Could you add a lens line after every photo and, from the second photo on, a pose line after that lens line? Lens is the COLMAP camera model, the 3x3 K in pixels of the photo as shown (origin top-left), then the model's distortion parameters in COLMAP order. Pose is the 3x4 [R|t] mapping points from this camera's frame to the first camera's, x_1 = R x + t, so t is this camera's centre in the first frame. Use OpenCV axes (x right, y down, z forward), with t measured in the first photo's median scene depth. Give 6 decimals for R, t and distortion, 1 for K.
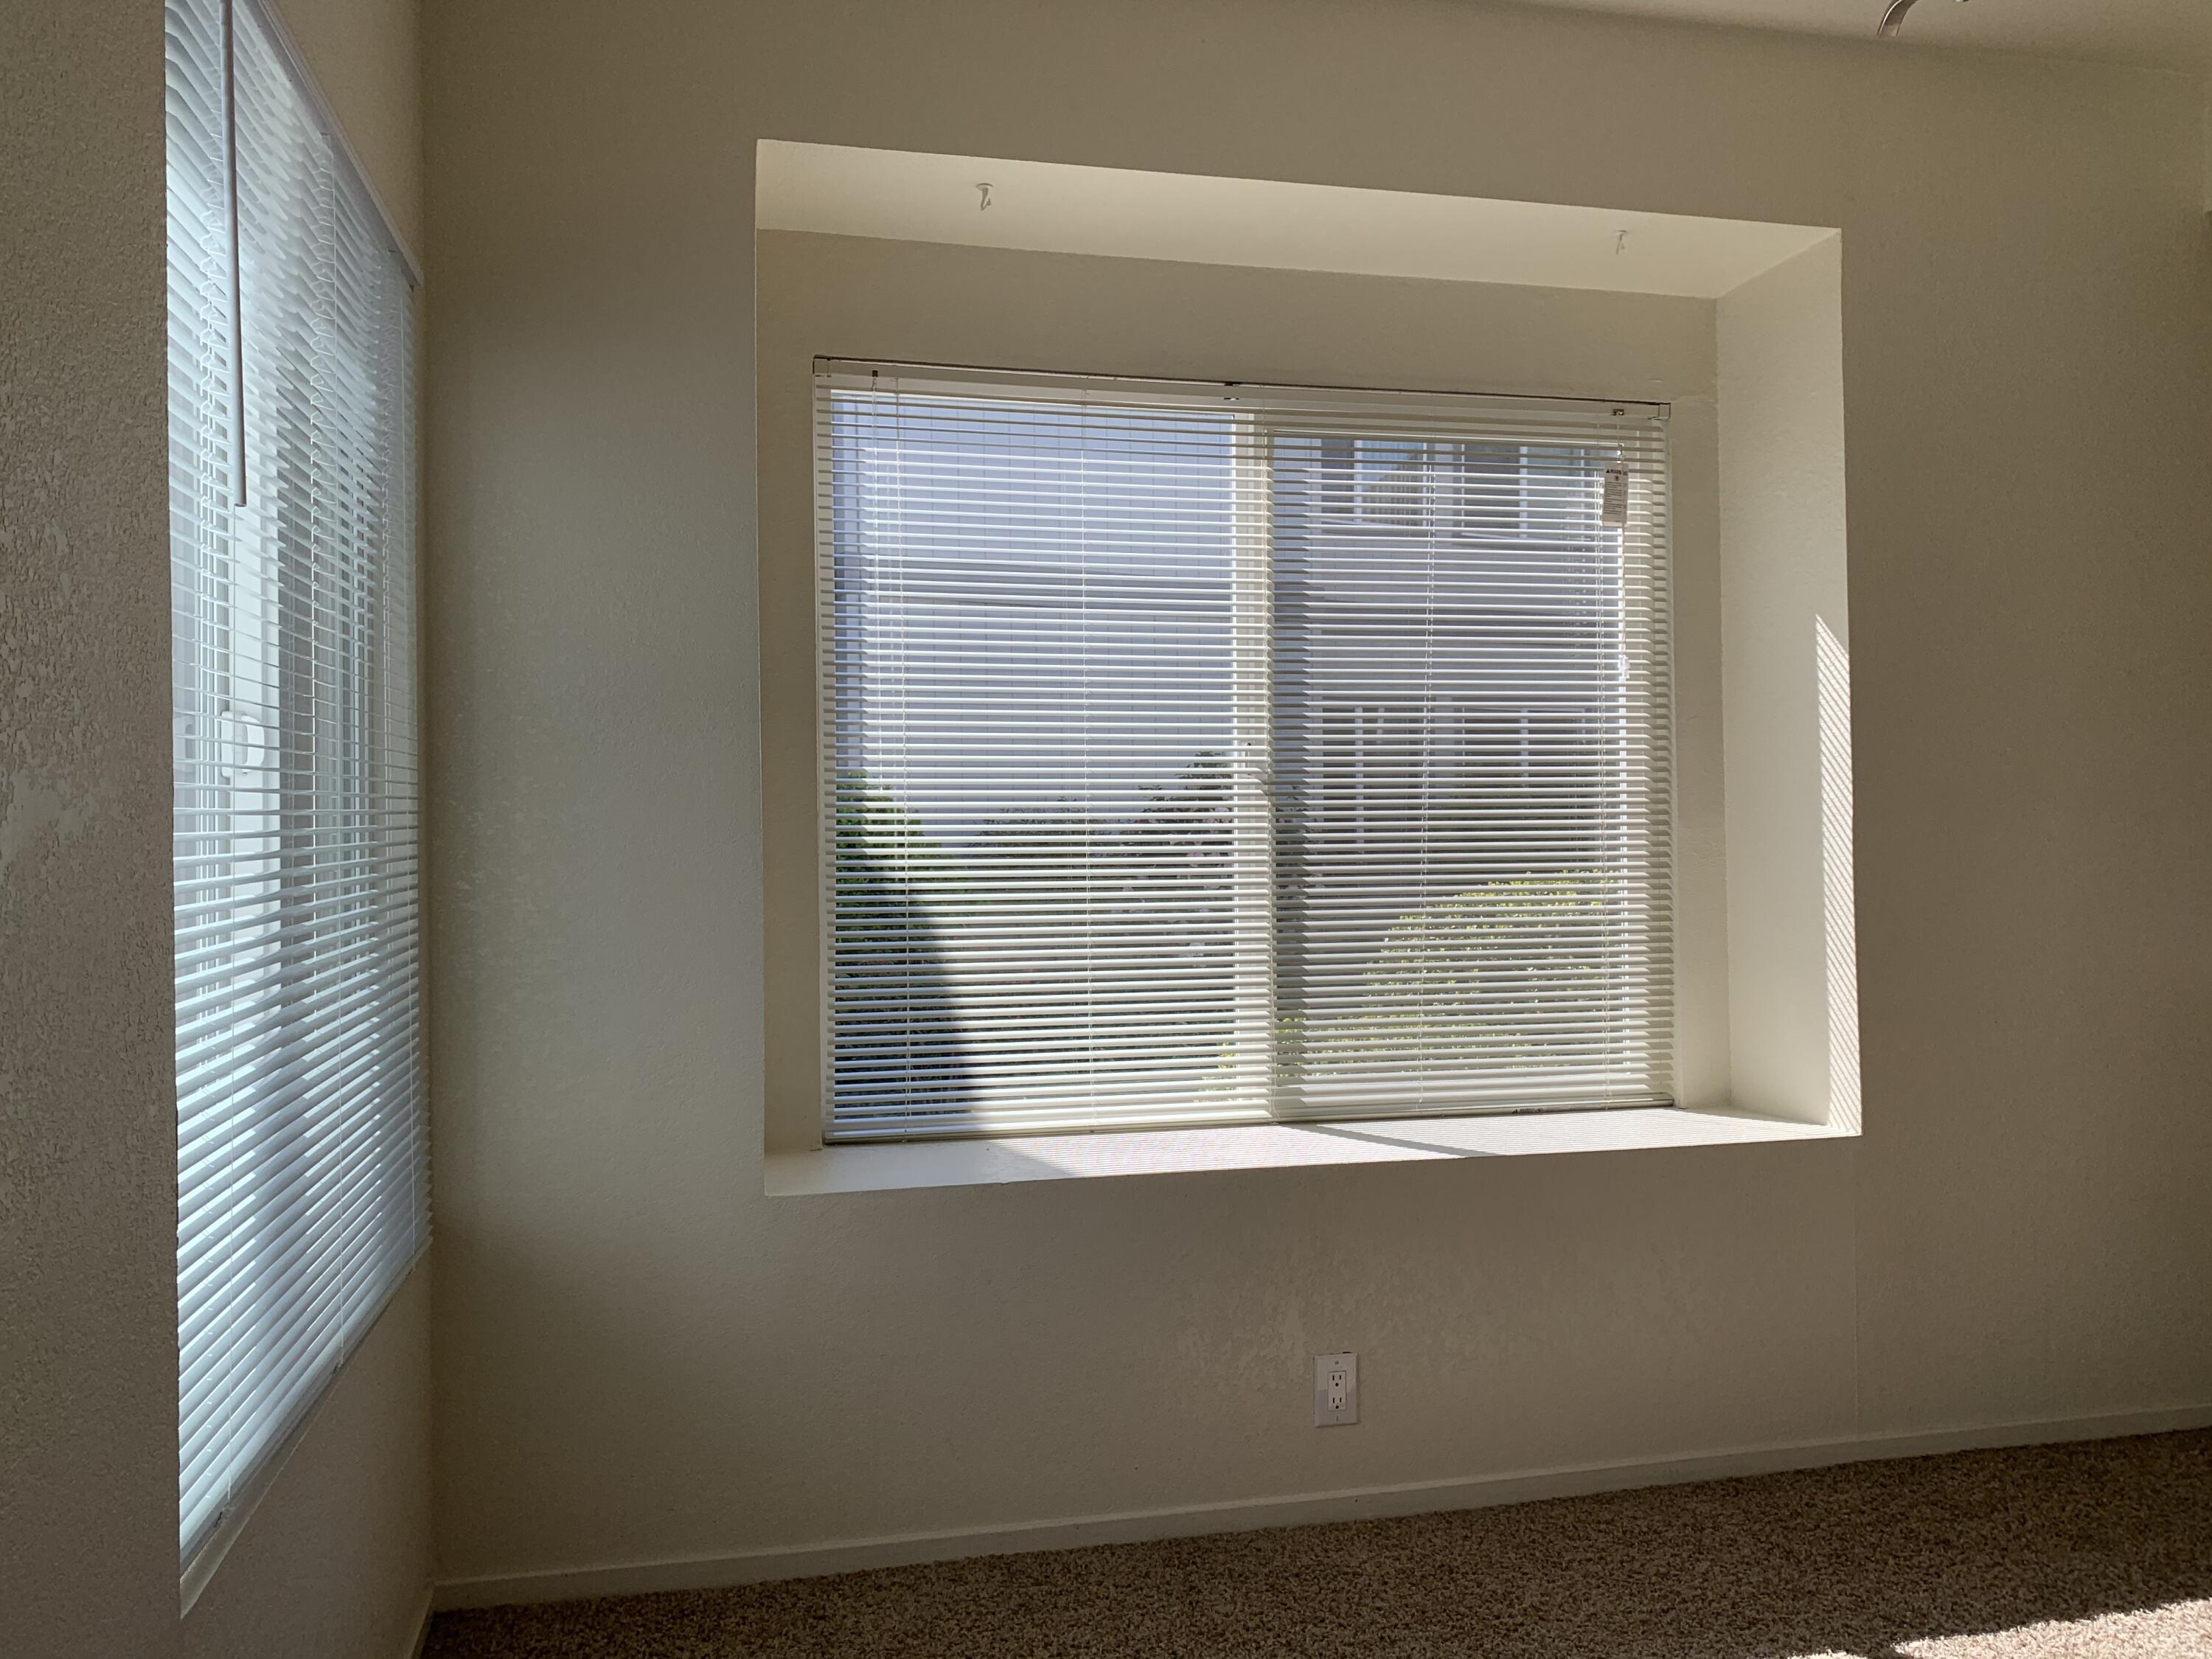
lens RADIAL K [[1694.2, 0, 1109.3], [0, 1694.2, 812.4], [0, 0, 1]] dist [0.019738, -0.020752]
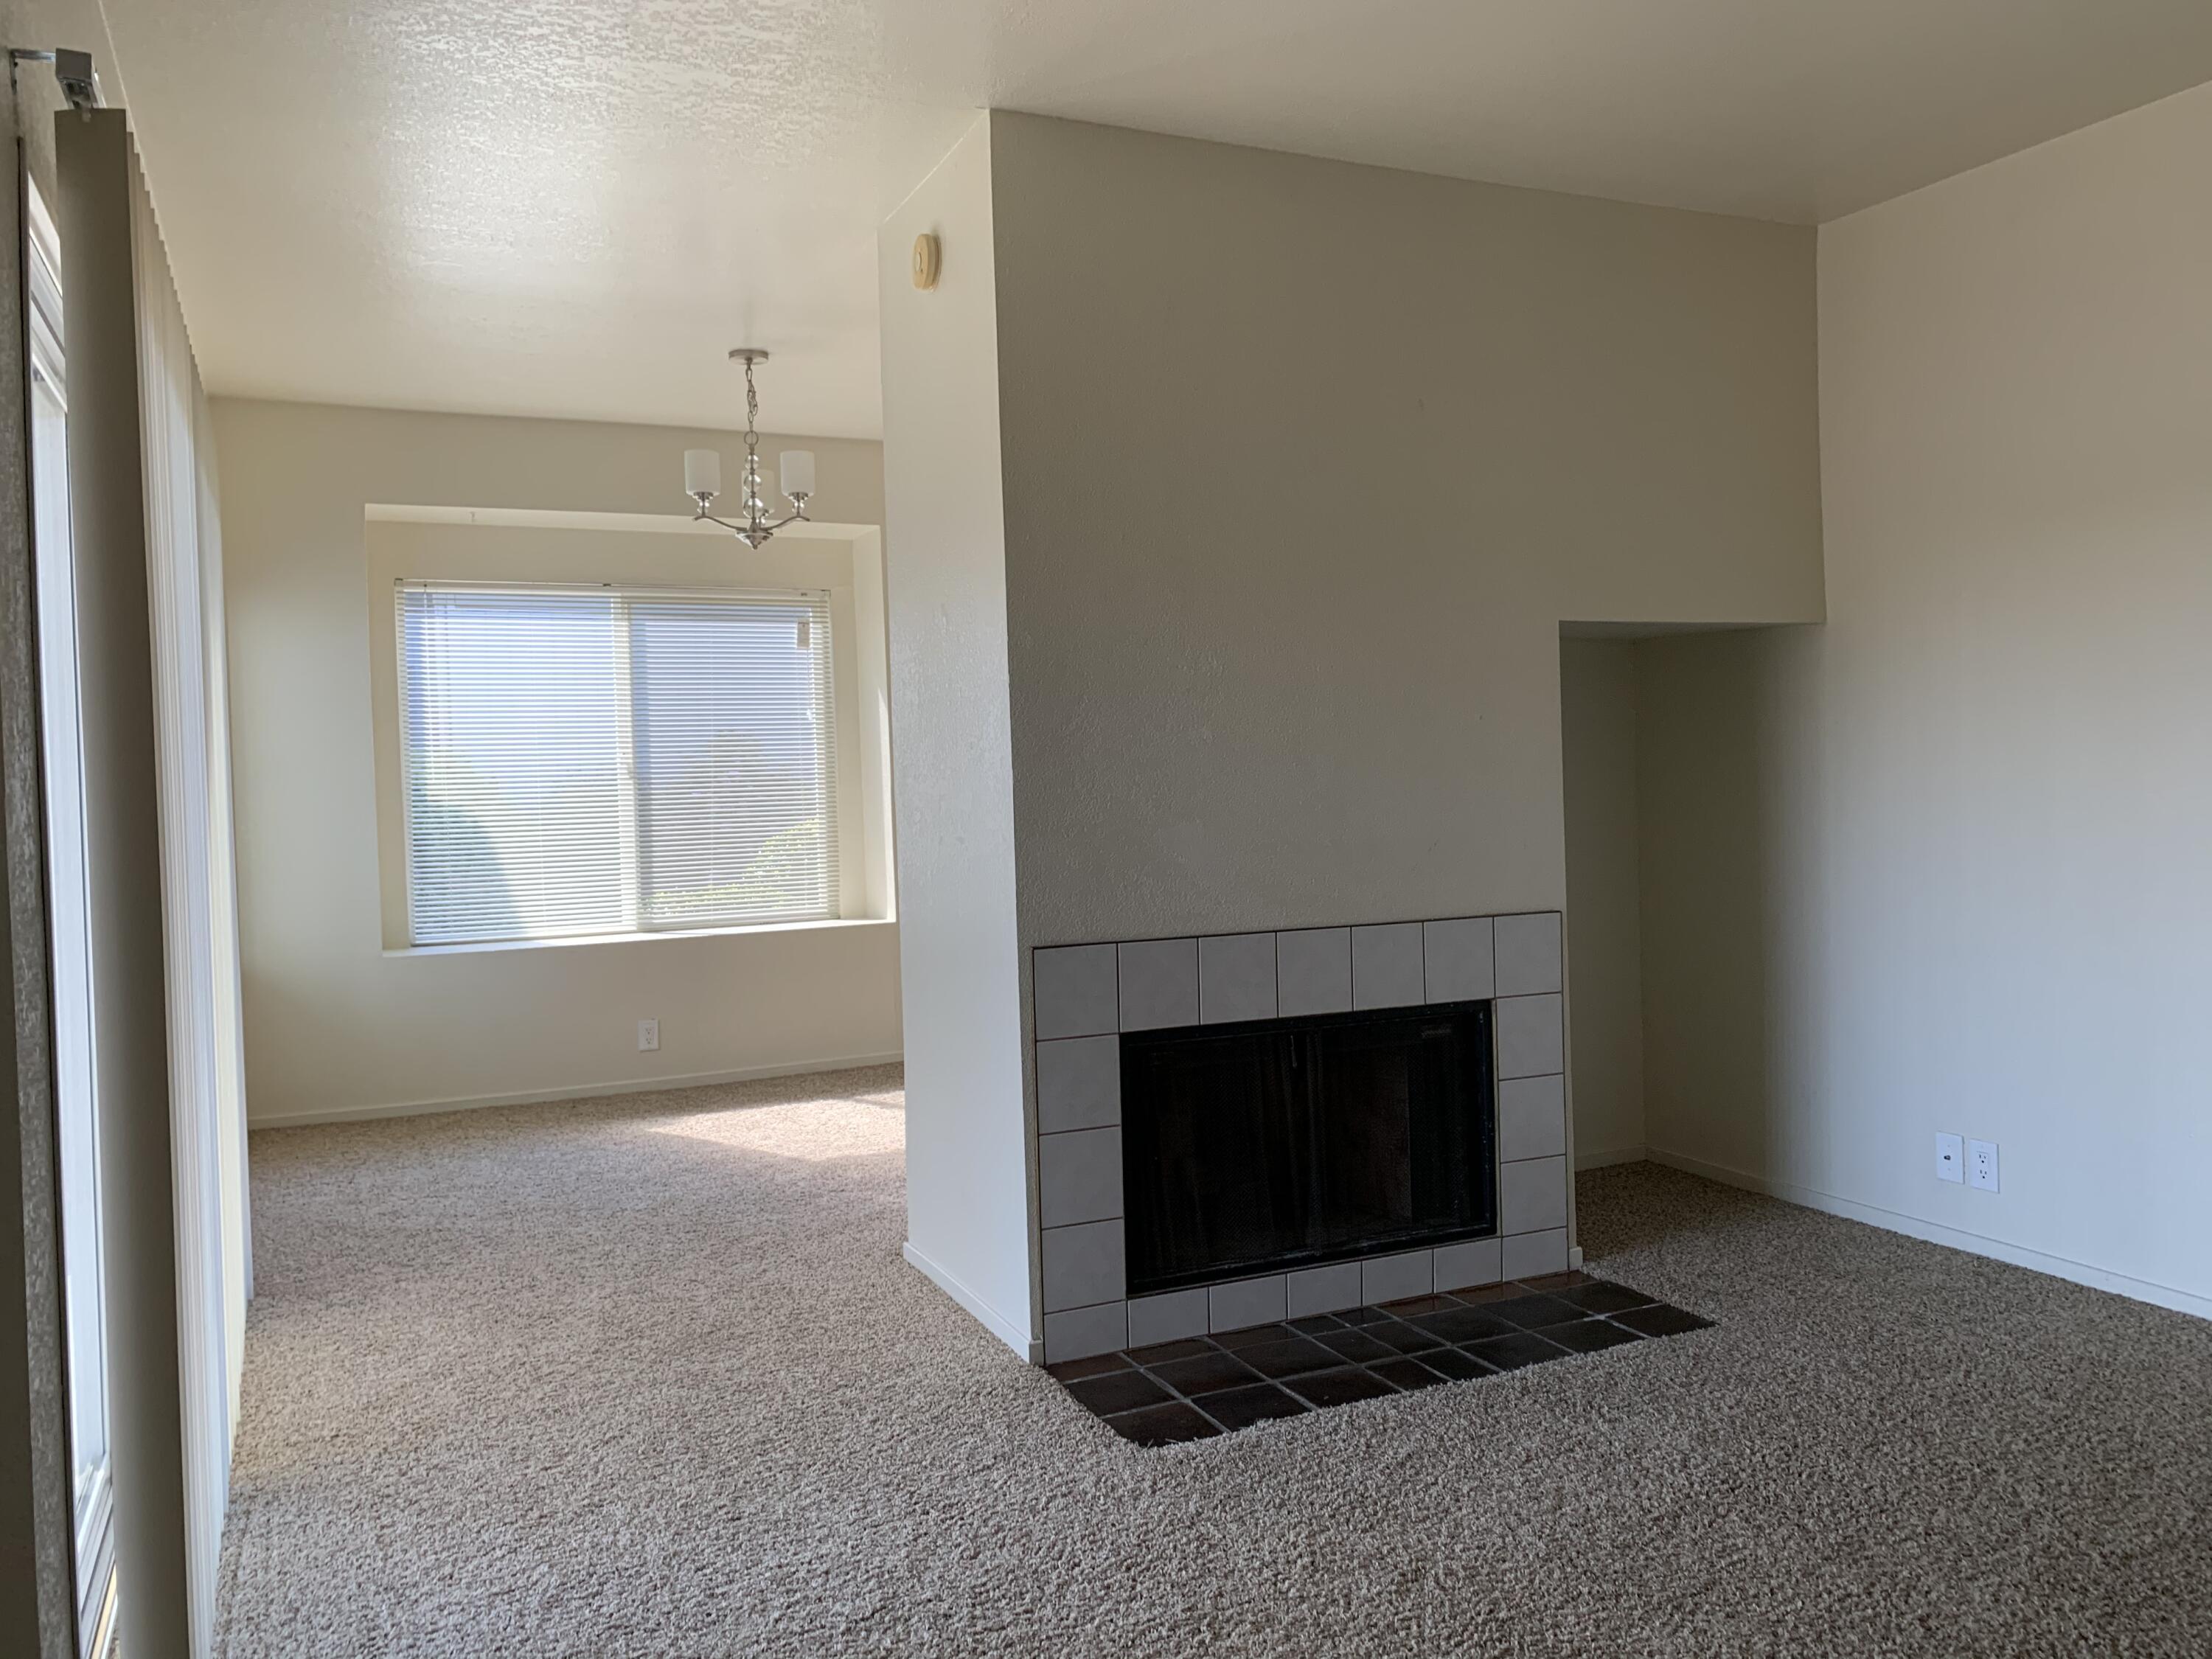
lens RADIAL K [[1694.2, 0, 1109.3], [0, 1694.2, 812.4], [0, 0, 1]] dist [0.019738, -0.020752]
pose [[0.977008, -0.019019, 0.212352, 0.219346], [0.014154, 0.999602, 0.024410, -0.010361], [-0.212732, -0.020843, 0.976888, -1.164033]]
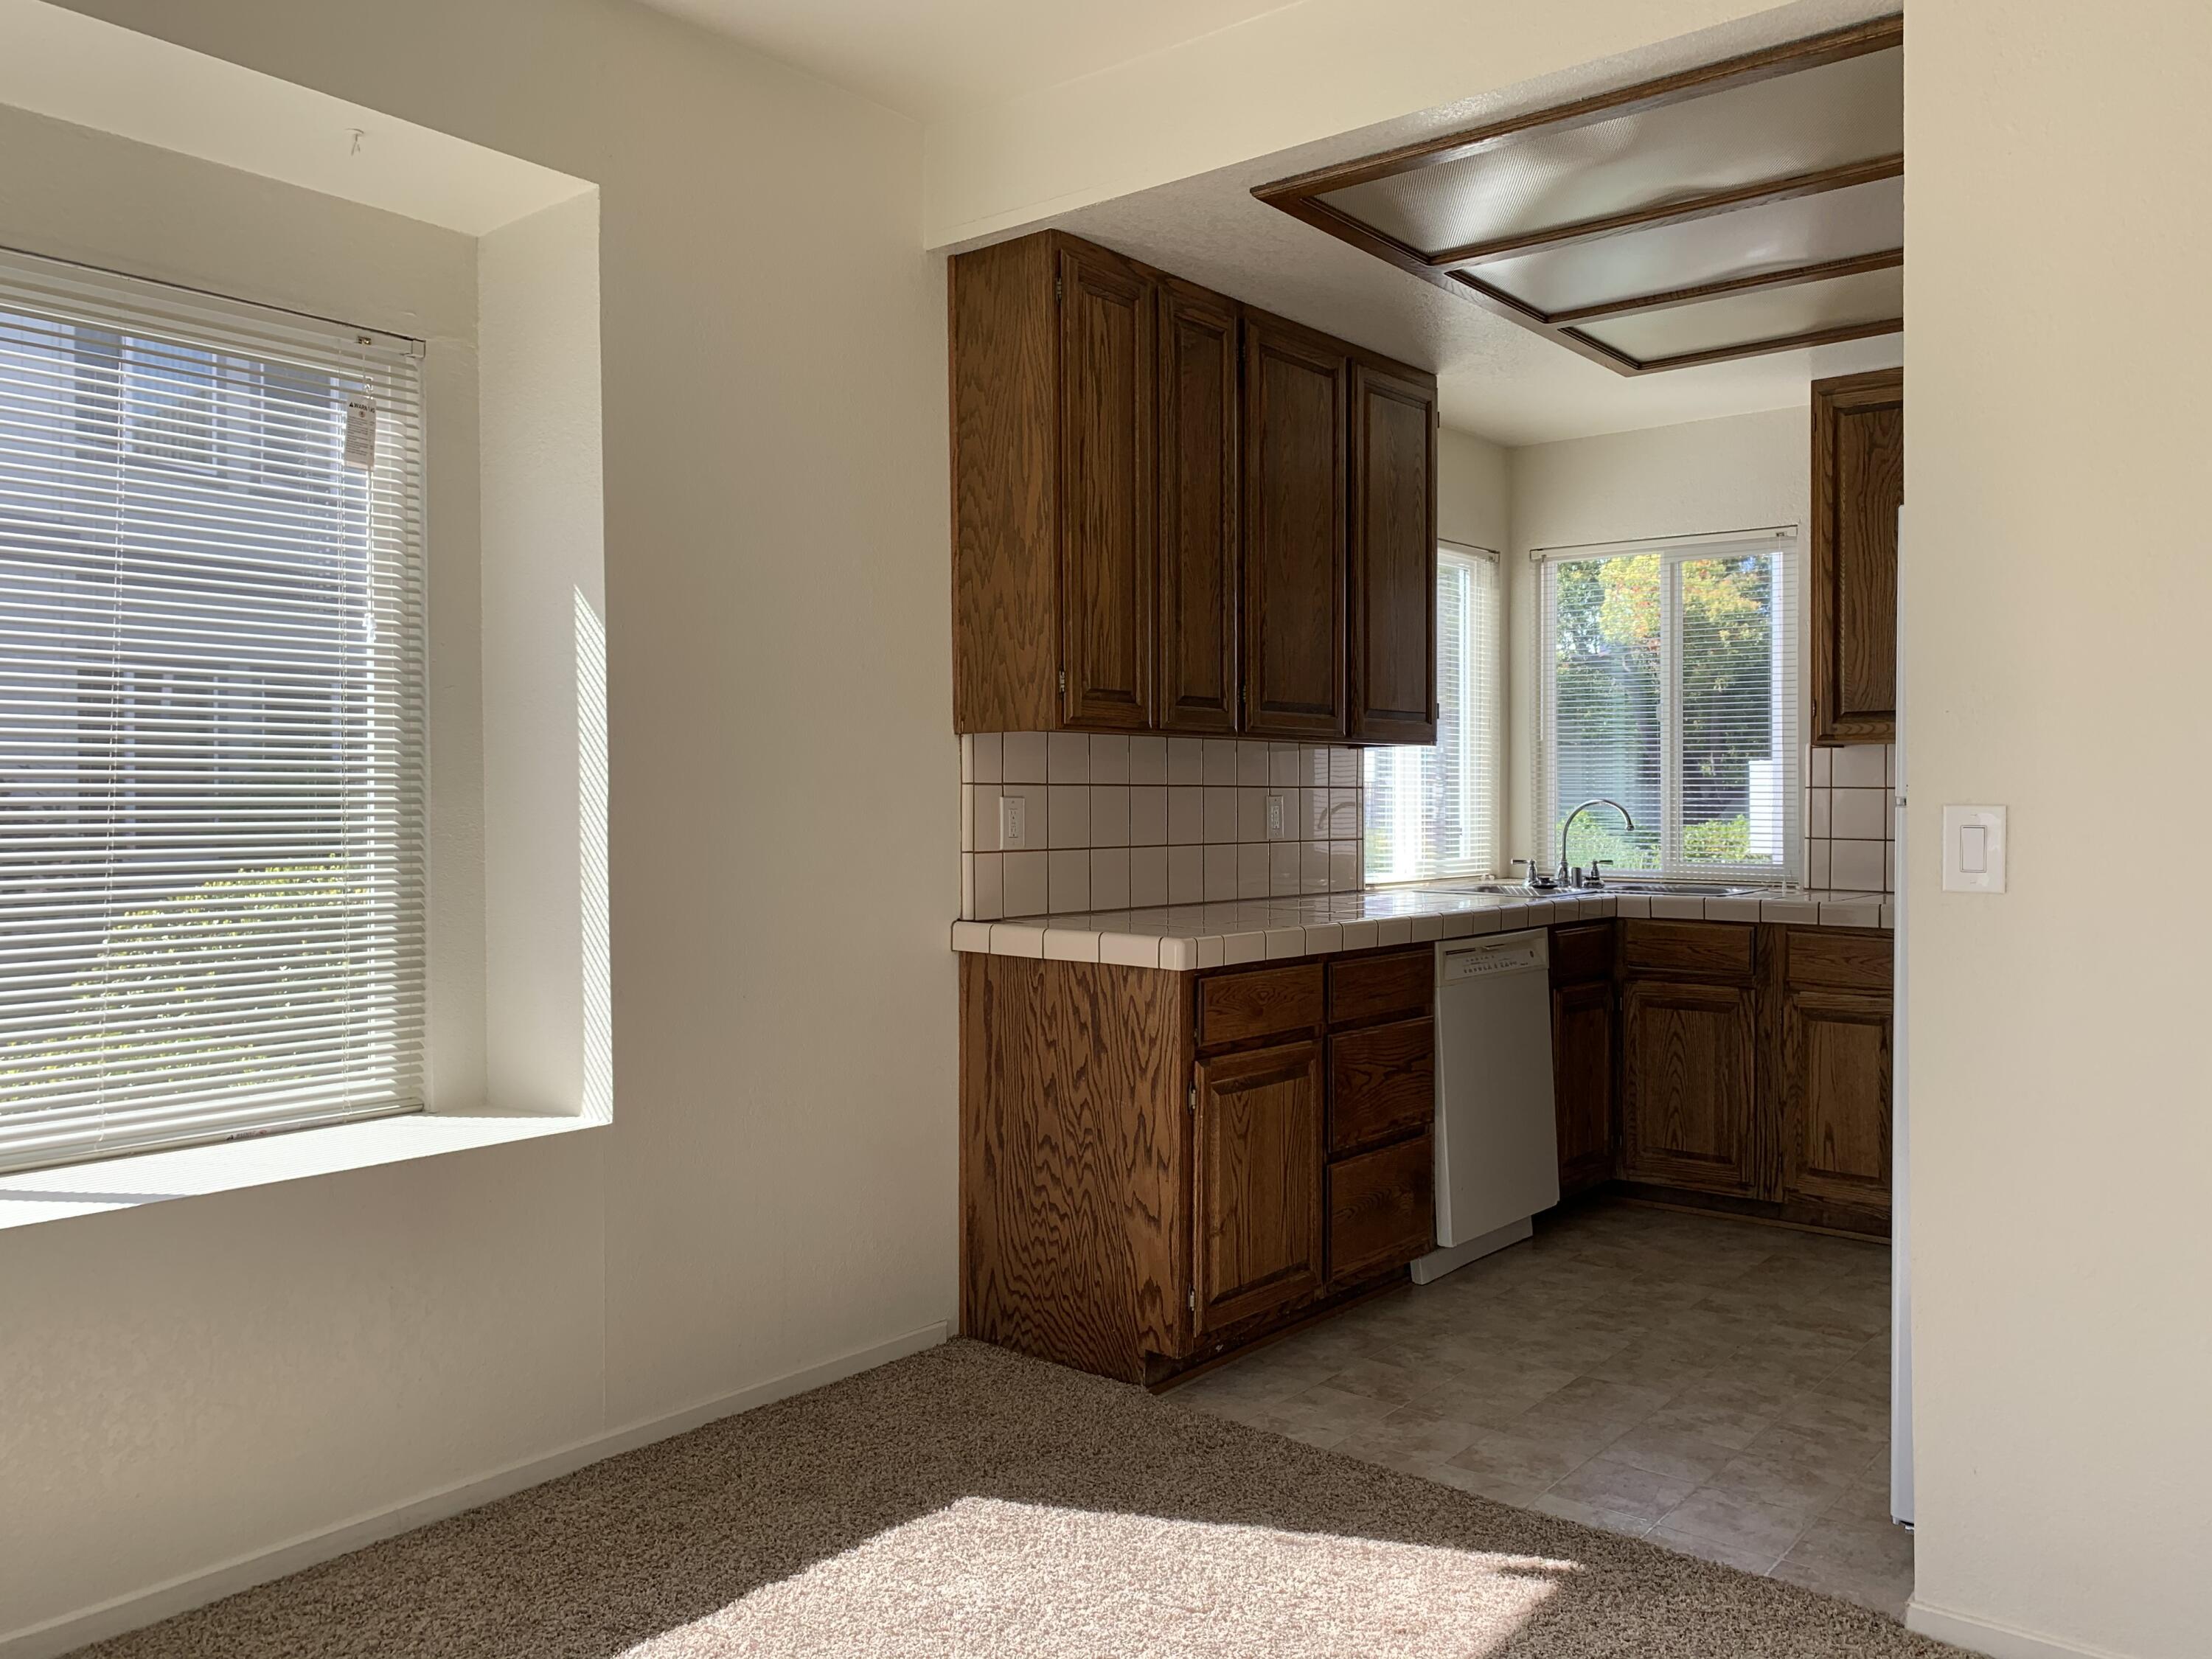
lens RADIAL K [[1694.2, 0, 1109.3], [0, 1694.2, 812.4], [0, 0, 1]] dist [0.019738, -0.020752]
pose [[0.793242, 0.002974, 0.608899, 0.067708], [-0.008204, 0.999950, 0.005804, 0.003796], [-0.608851, -0.009599, 0.793226, 0.051818]]
